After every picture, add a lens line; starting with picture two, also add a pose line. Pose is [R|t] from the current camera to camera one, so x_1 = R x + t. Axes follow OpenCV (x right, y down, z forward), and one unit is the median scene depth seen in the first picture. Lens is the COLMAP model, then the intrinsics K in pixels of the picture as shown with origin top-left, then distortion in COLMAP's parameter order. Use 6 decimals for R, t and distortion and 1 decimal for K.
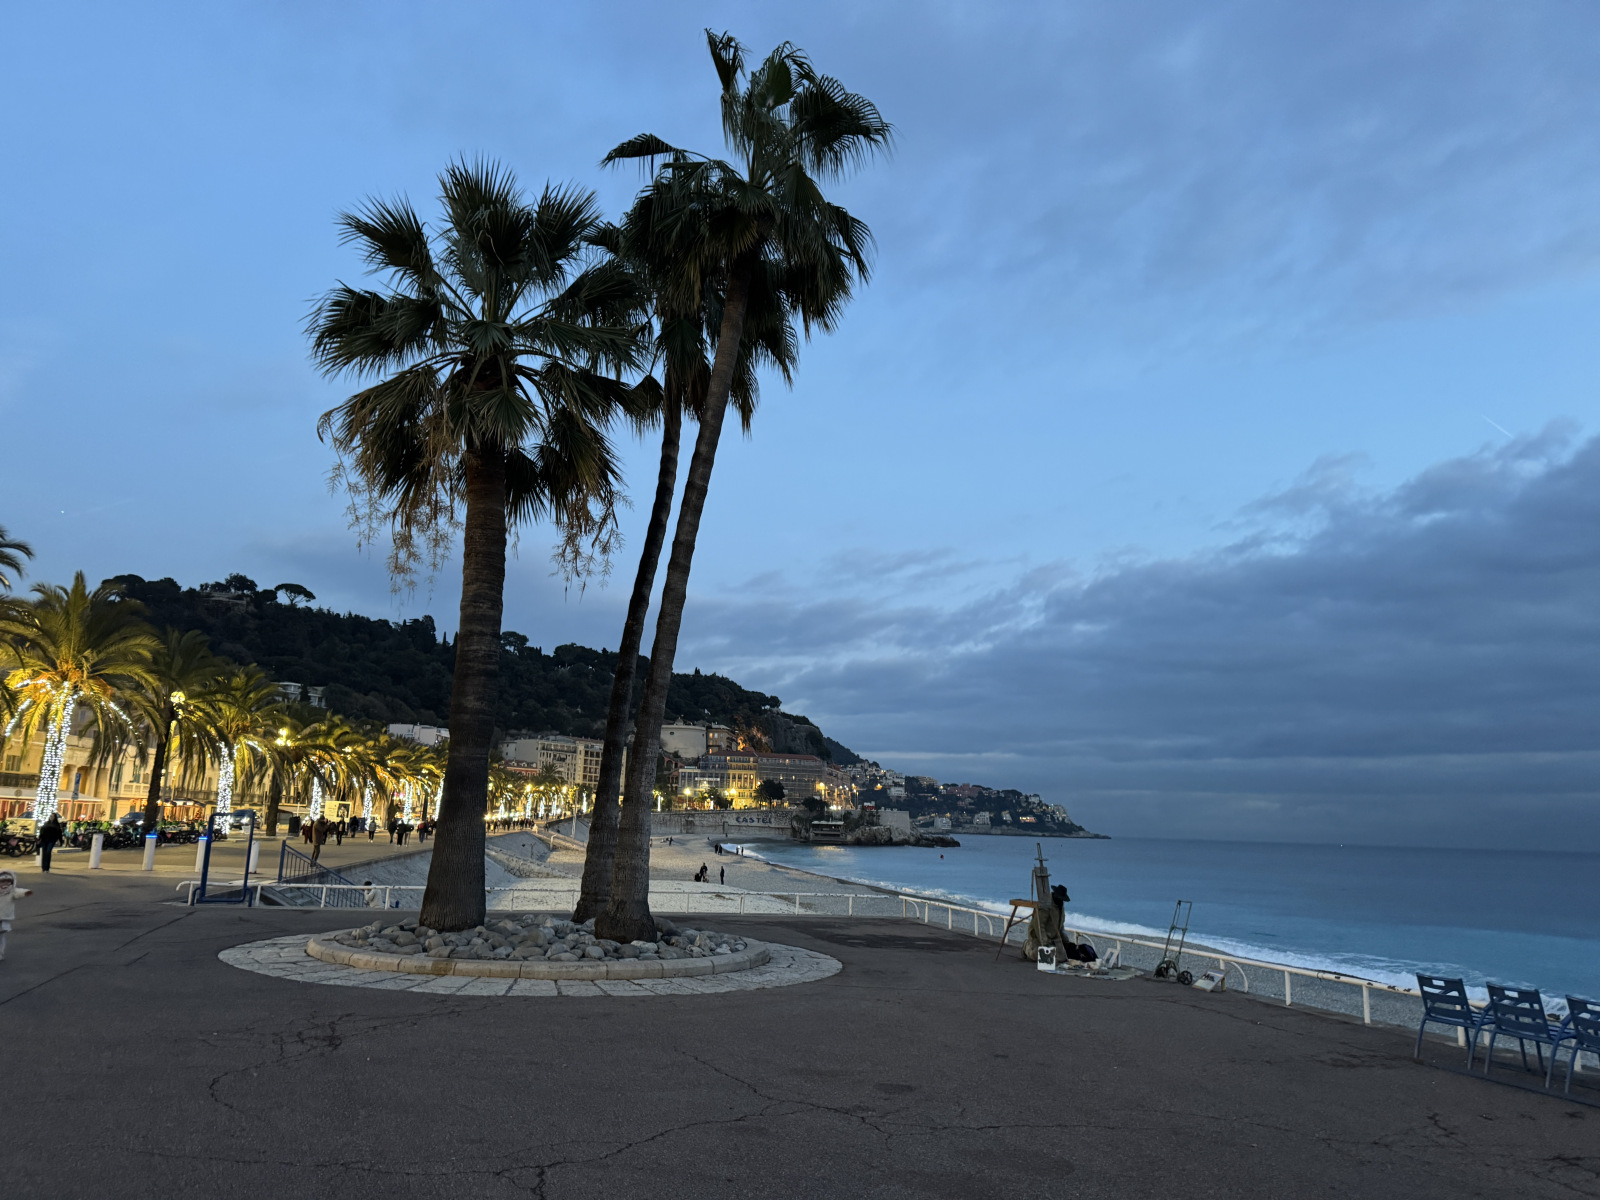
lens RADIAL K [[1139.6, 0, 800.0], [0, 1139.6, 600.0], [0, 0, 1]] dist [0.002029, -0.002817]
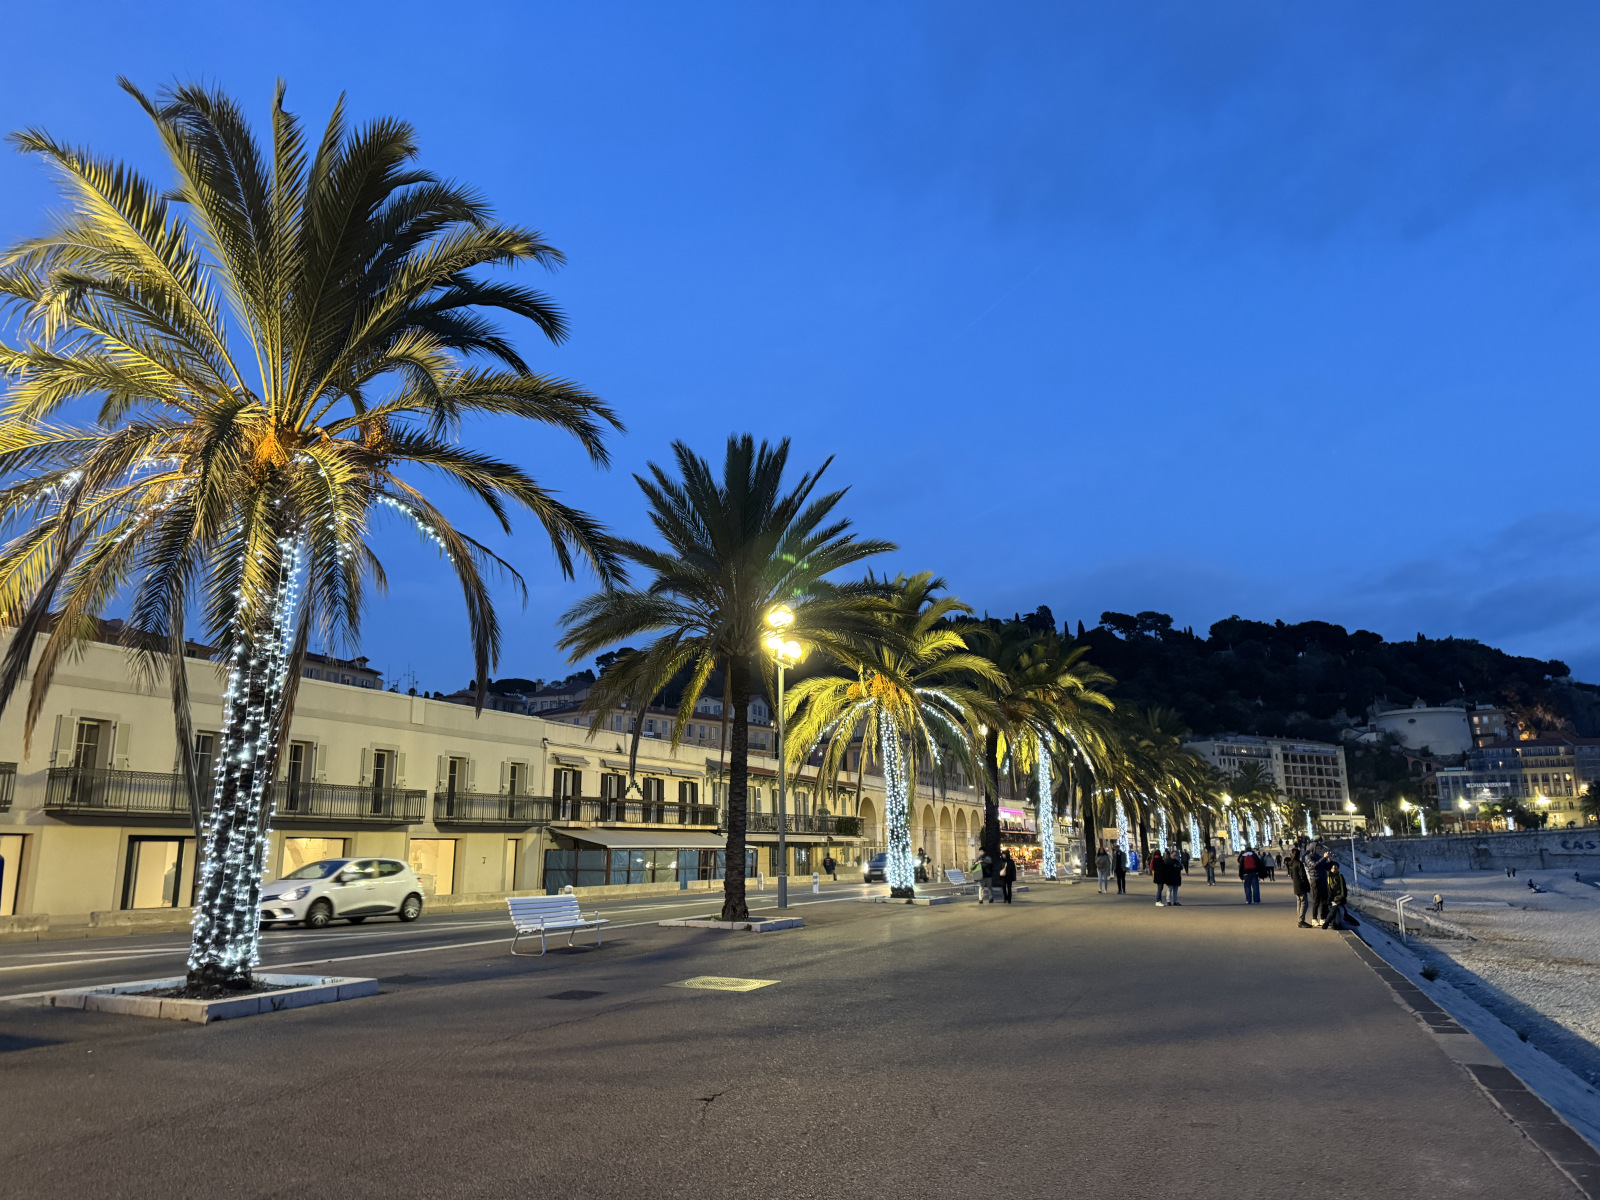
lens RADIAL K [[1139.6, 0, 800.0], [0, 1139.6, 600.0], [0, 0, 1]] dist [0.002029, -0.002817]
pose [[0.855033, -0.142303, -0.498667, -0.076024], [0.125070, 0.989814, -0.068010, 0.046918], [0.503265, -0.004217, 0.864122, 0.235992]]
